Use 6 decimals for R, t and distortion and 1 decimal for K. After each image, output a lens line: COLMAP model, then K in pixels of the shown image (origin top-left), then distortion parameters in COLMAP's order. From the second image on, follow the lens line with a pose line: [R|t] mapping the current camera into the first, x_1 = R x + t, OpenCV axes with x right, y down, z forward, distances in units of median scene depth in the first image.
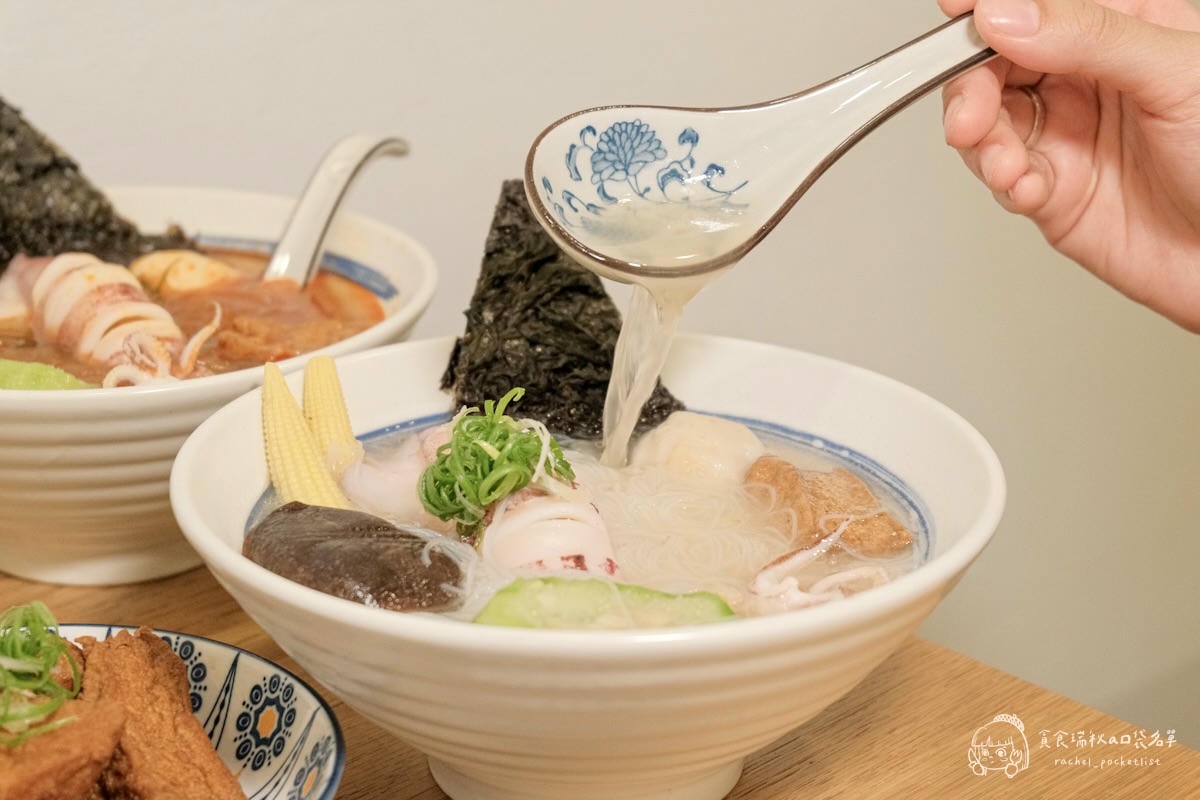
lens RADIAL K [[2489.7, 0, 597.7], [0, 2489.7, 401.6], [0, 0, 1]] dist [0.146092, 0.000000]
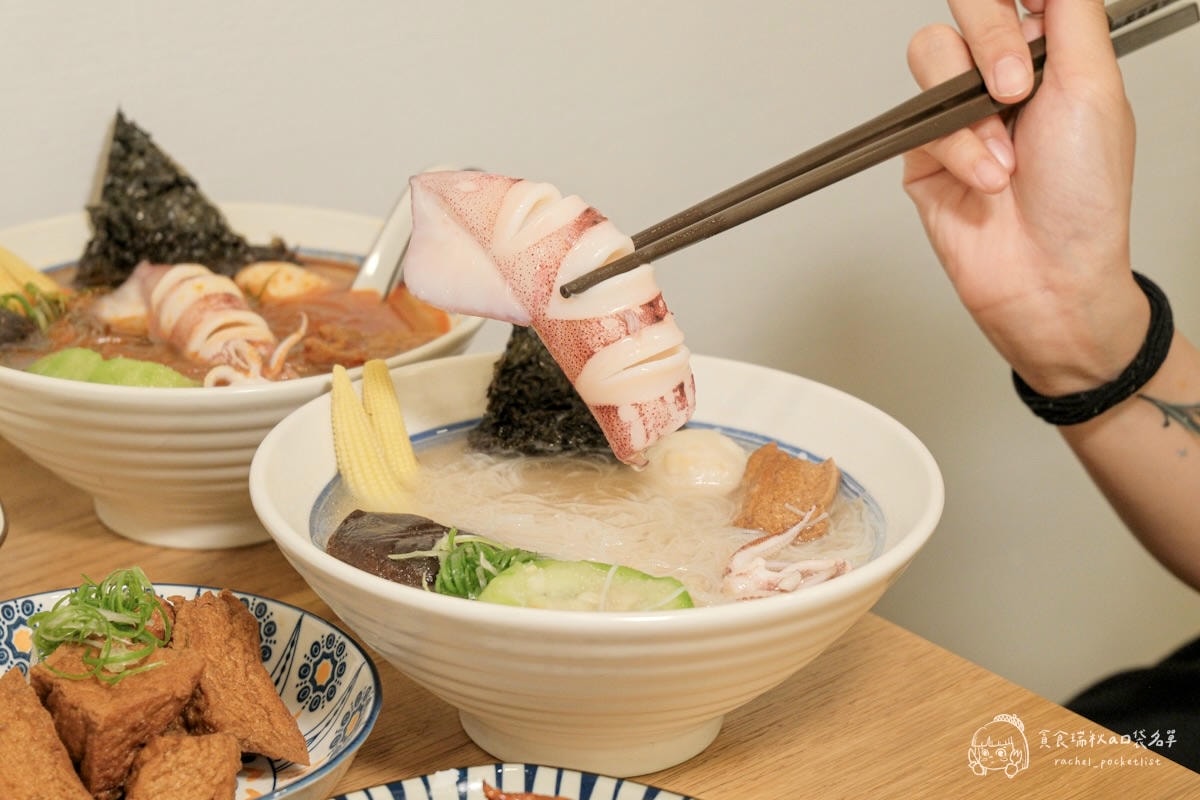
lens RADIAL K [[2489.7, 0, 626.0], [0, 2489.7, 404.9], [0, 0, 1]] dist [0.146092, 0.000000]
pose [[0.998119, 0.038261, -0.047898, 0.062629], [-0.037280, 0.999080, 0.021220, -0.030134], [0.048666, -0.019395, 0.998627, -0.184369]]
